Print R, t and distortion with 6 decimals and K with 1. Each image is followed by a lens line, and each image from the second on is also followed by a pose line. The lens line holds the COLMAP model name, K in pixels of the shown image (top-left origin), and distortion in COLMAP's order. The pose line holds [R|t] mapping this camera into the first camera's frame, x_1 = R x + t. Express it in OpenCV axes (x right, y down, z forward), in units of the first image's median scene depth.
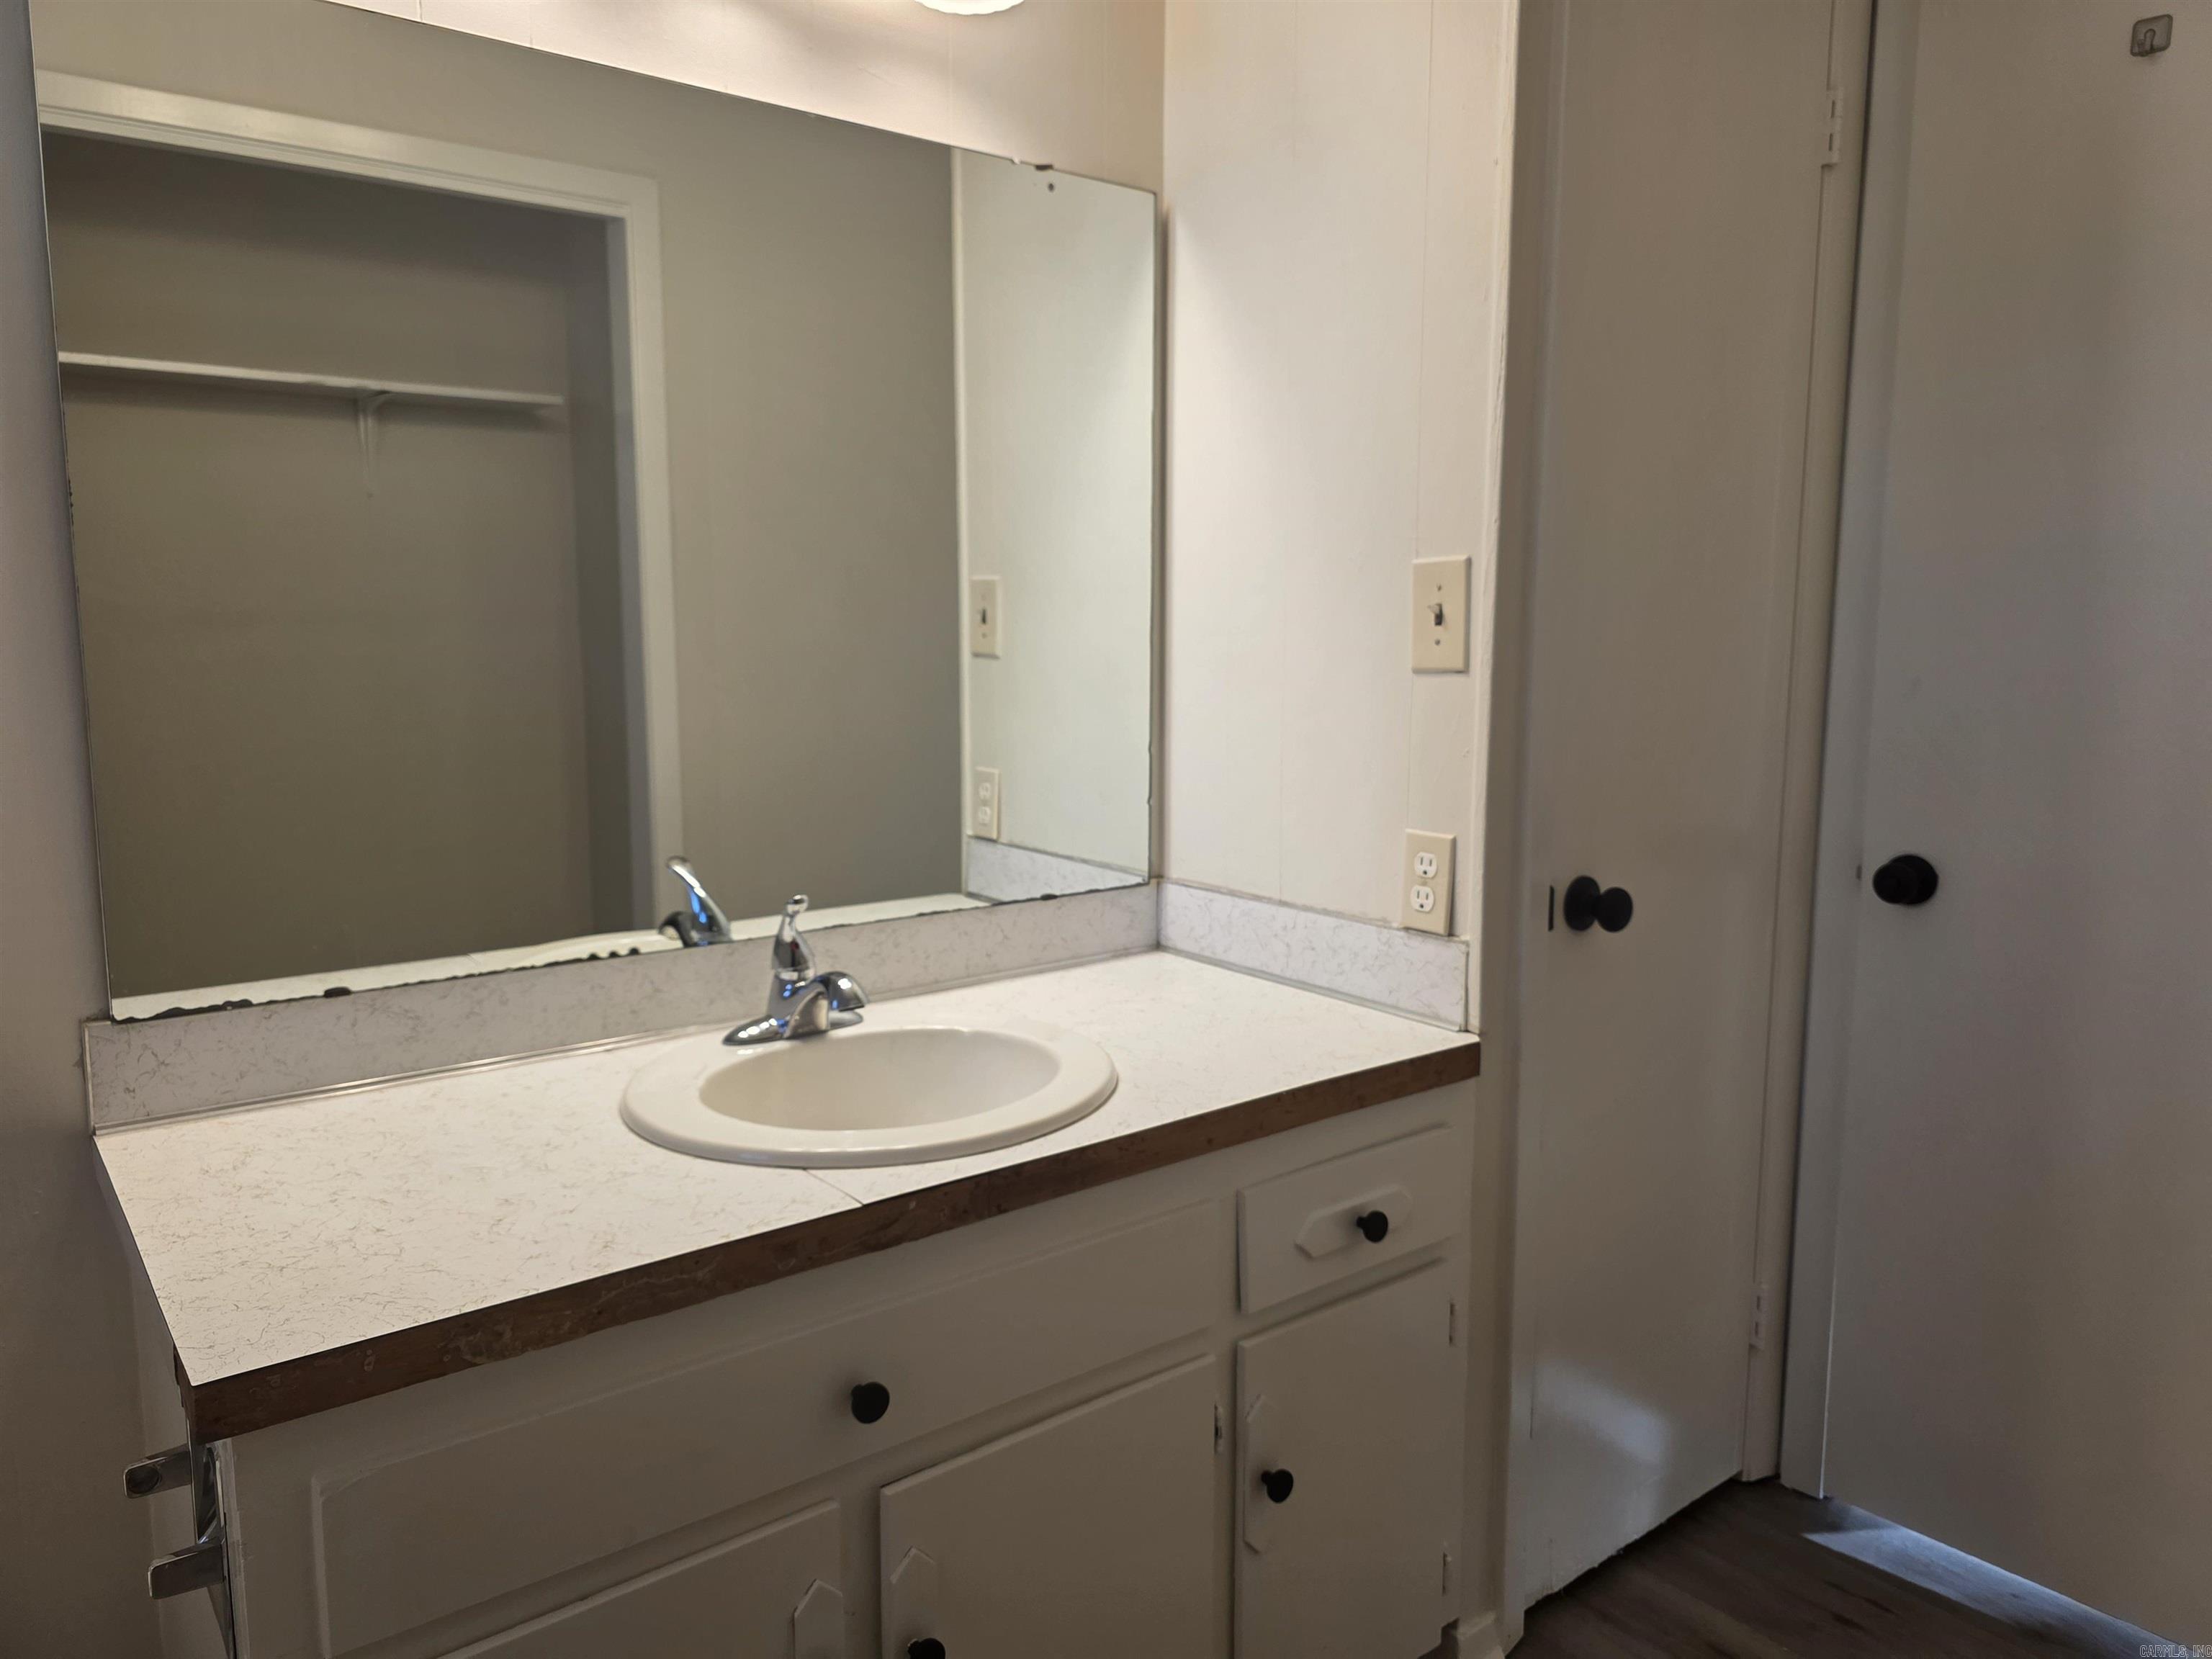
lens RADIAL K [[1512.0, 0, 1105.5], [0, 1512.0, 829.0], [0, 0, 1]] dist [0.031361, 0.002898]
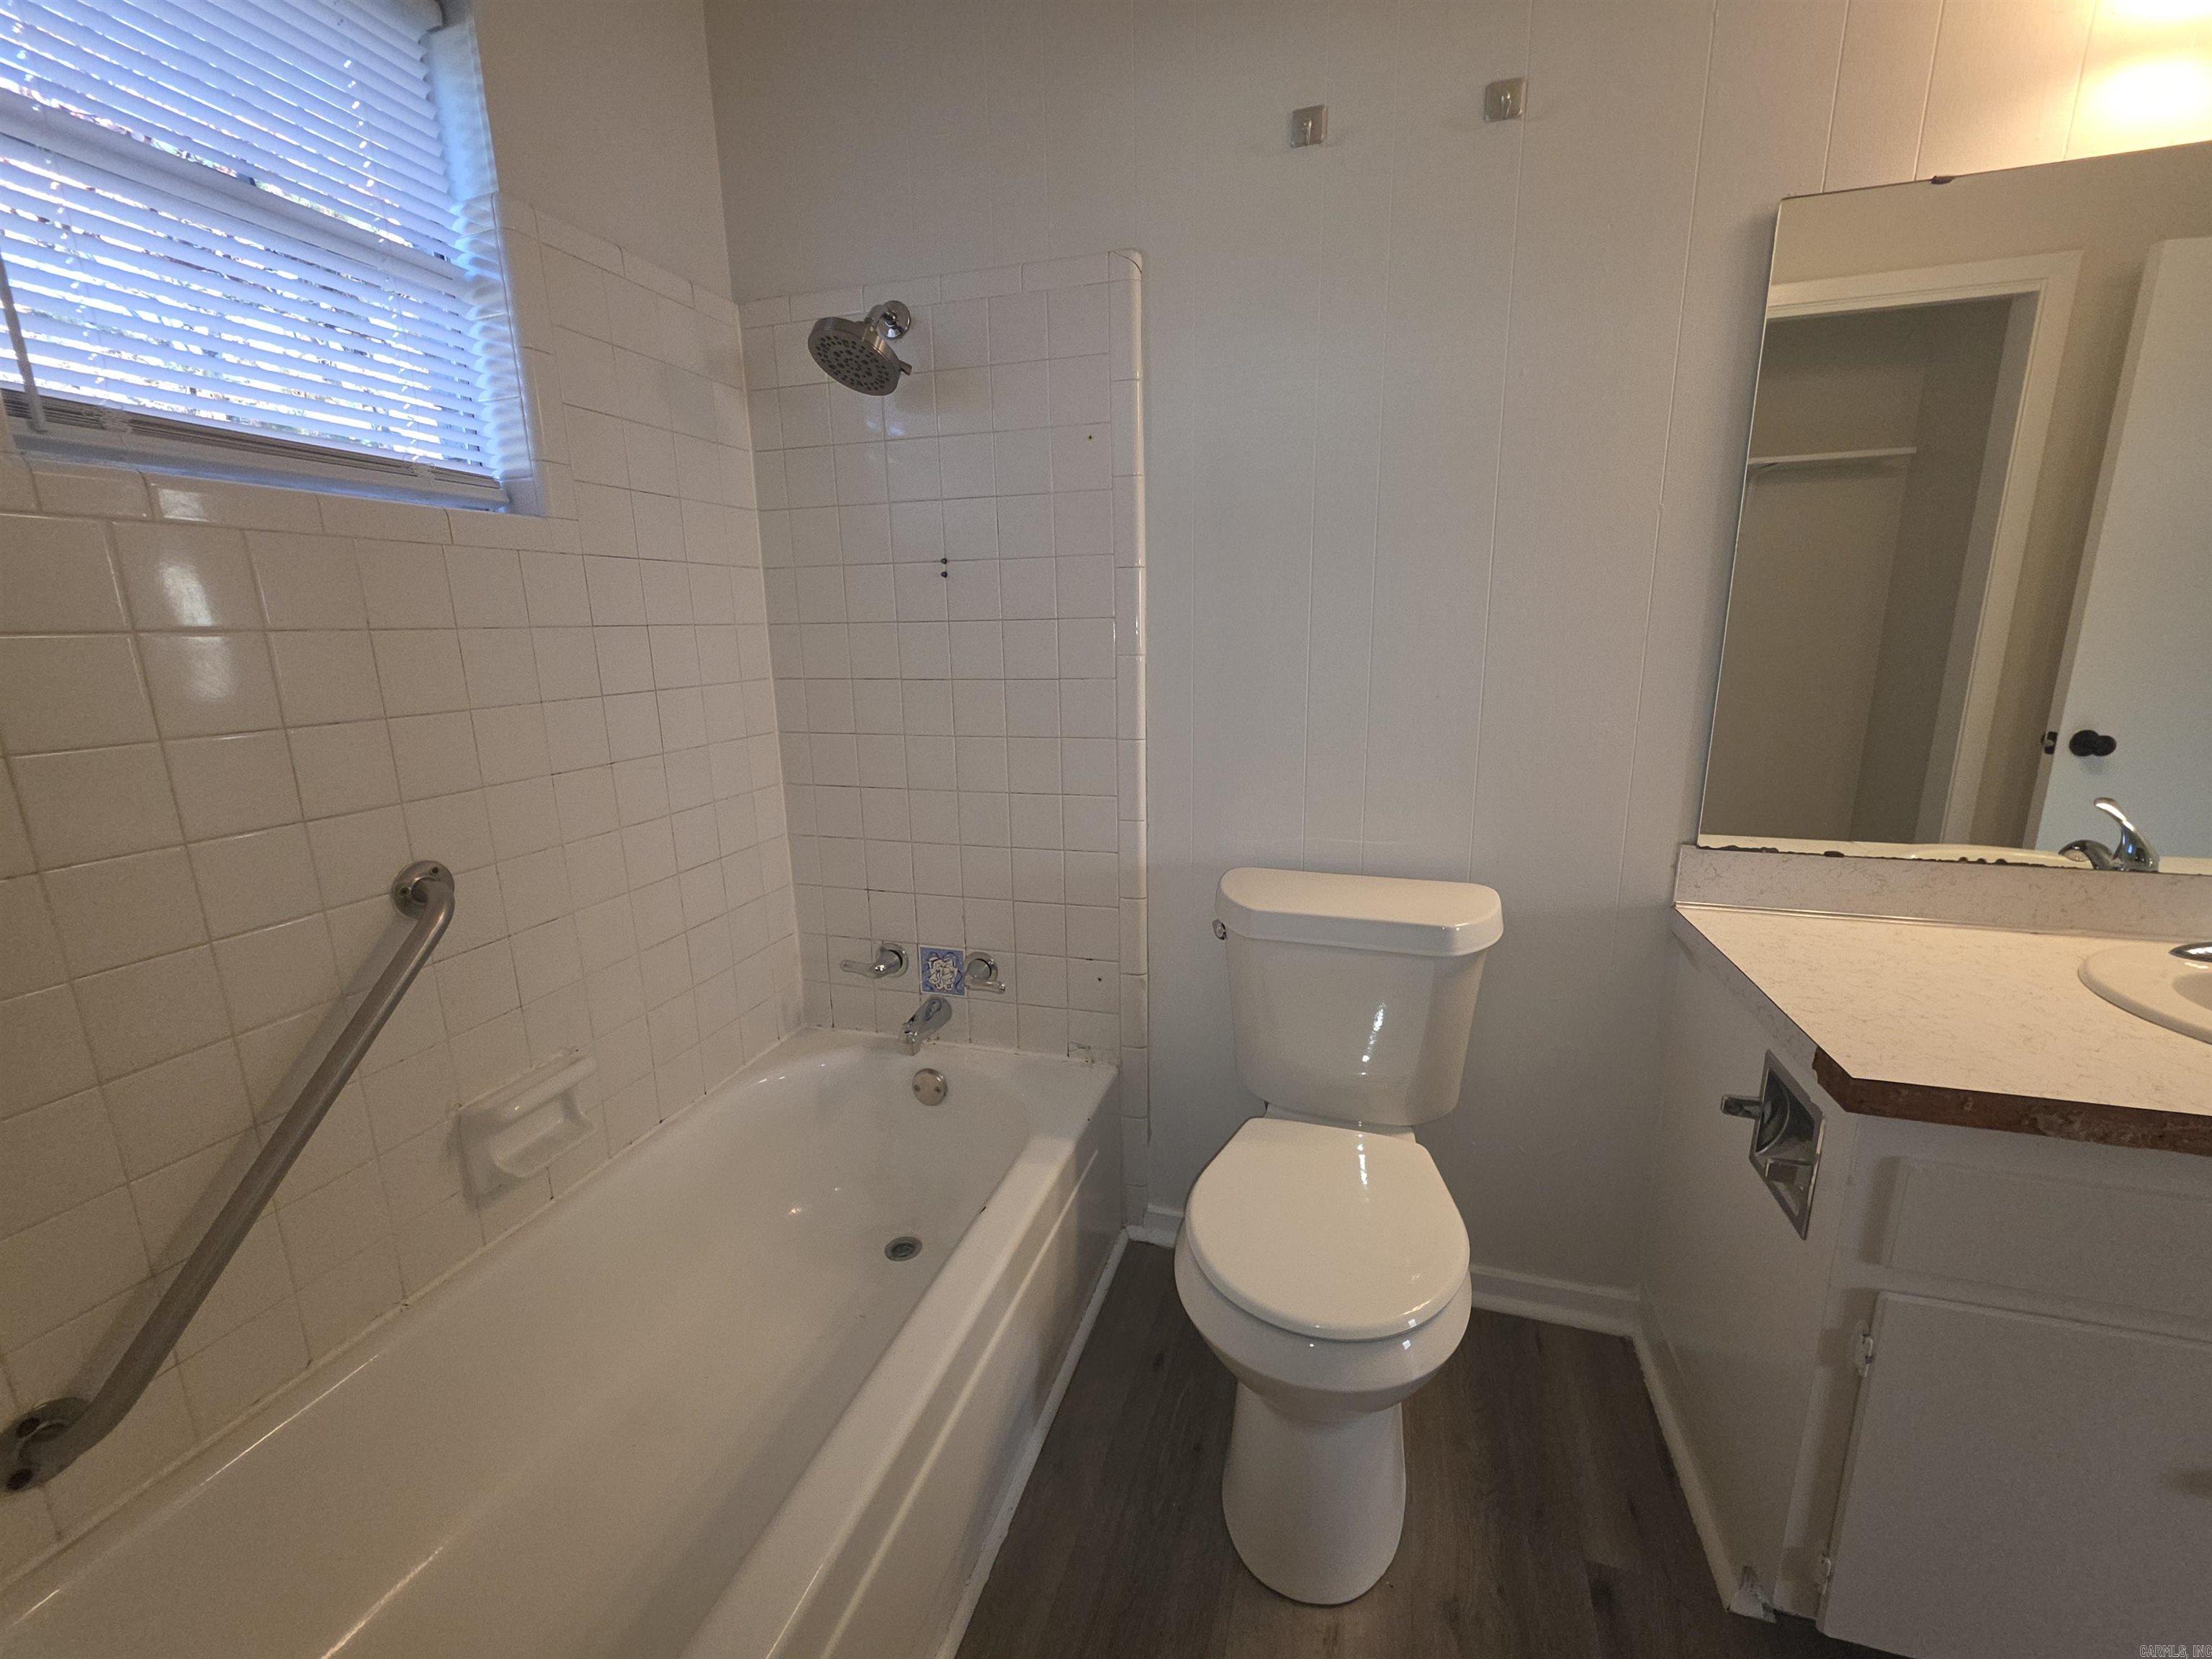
lens RADIAL K [[883.3, 0, 1105.4], [0, 883.3, 824.7], [0, 0, 1]] dist [0.000772, -0.000346]
pose [[0.576509, 0.168598, -0.799507, -0.214458], [-0.095583, 0.985678, 0.138934, 0.022546], [0.811481, -0.003677, 0.584368, -0.140815]]
